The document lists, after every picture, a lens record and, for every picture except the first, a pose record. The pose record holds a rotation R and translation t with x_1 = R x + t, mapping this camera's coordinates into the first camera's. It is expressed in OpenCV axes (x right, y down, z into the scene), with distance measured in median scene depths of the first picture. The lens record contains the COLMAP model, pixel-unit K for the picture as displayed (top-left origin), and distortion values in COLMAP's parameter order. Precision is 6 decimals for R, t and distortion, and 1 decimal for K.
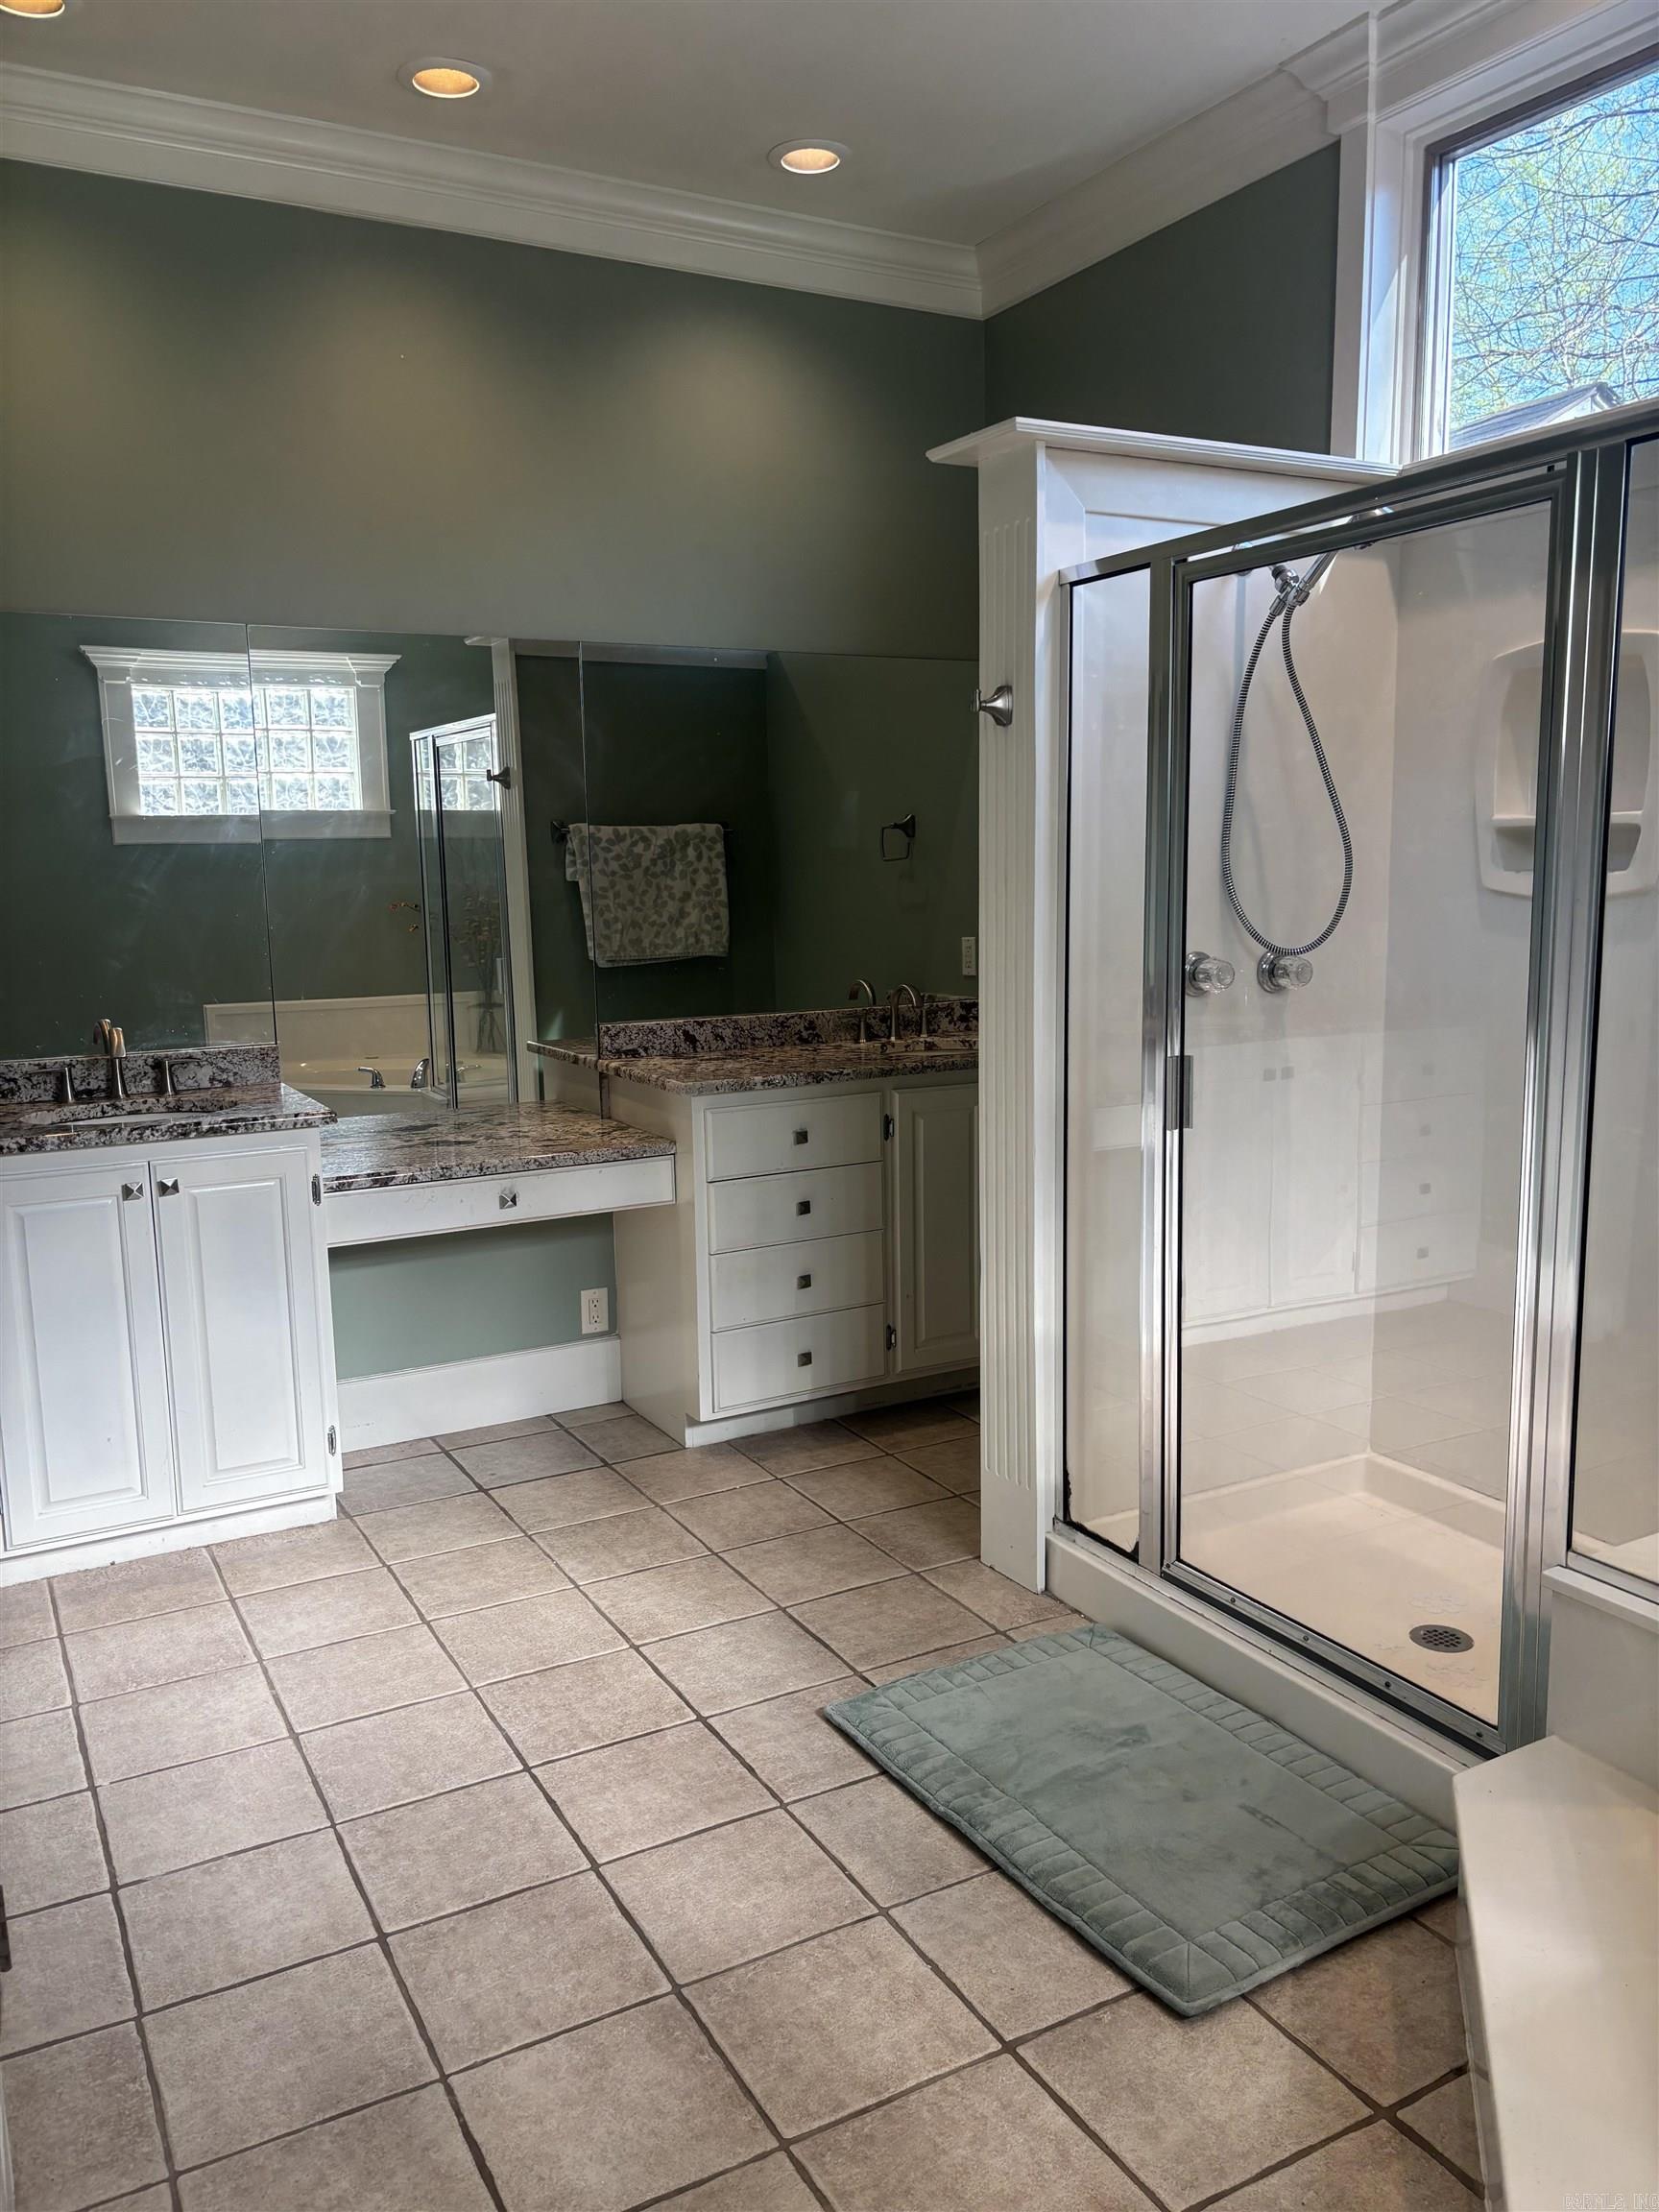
lens RADIAL K [[1679.5, 0, 829.5], [0, 1679.5, 1106.0], [0, 0, 1]] dist [-0.029163, 0.068129]
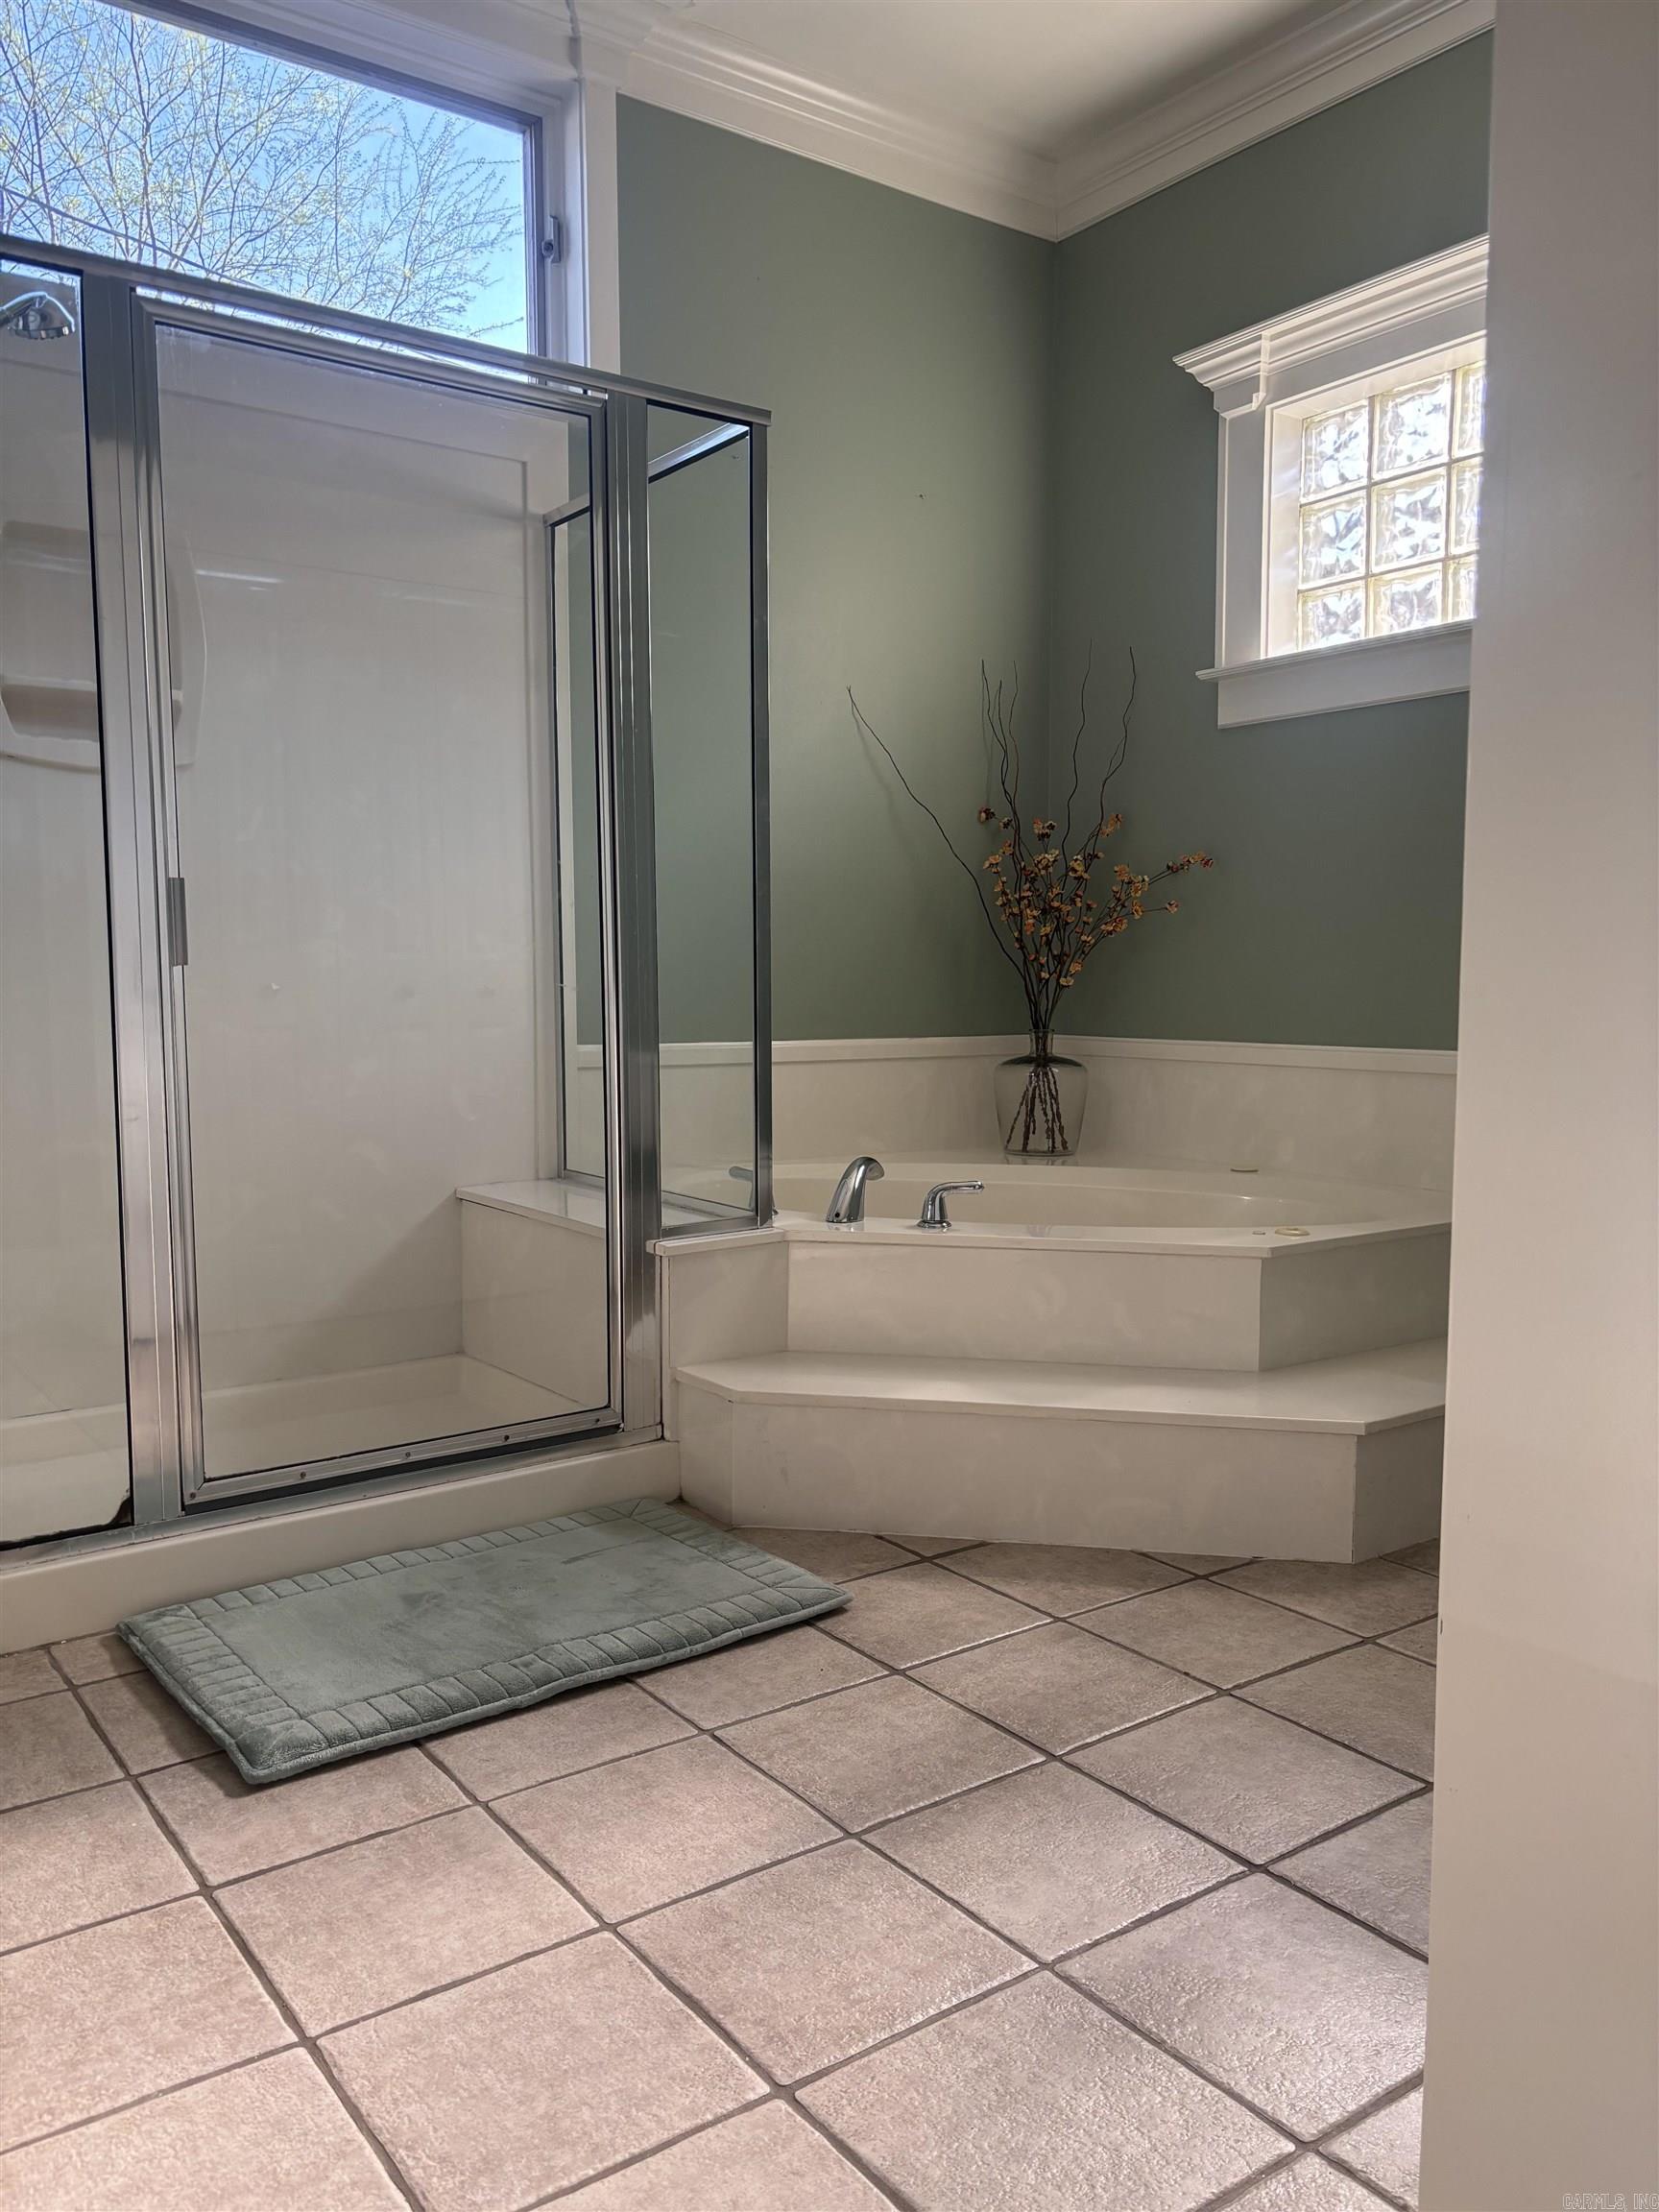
lens RADIAL K [[1679.5, 0, 829.5], [0, 1679.5, 1106.0], [0, 0, 1]] dist [-0.029163, 0.068129]
pose [[-0.115765, -0.068043, 0.990943, -0.773127], [0.153212, 0.984488, 0.085498, 0.070825], [-0.981389, 0.161723, -0.103544, 0.879727]]
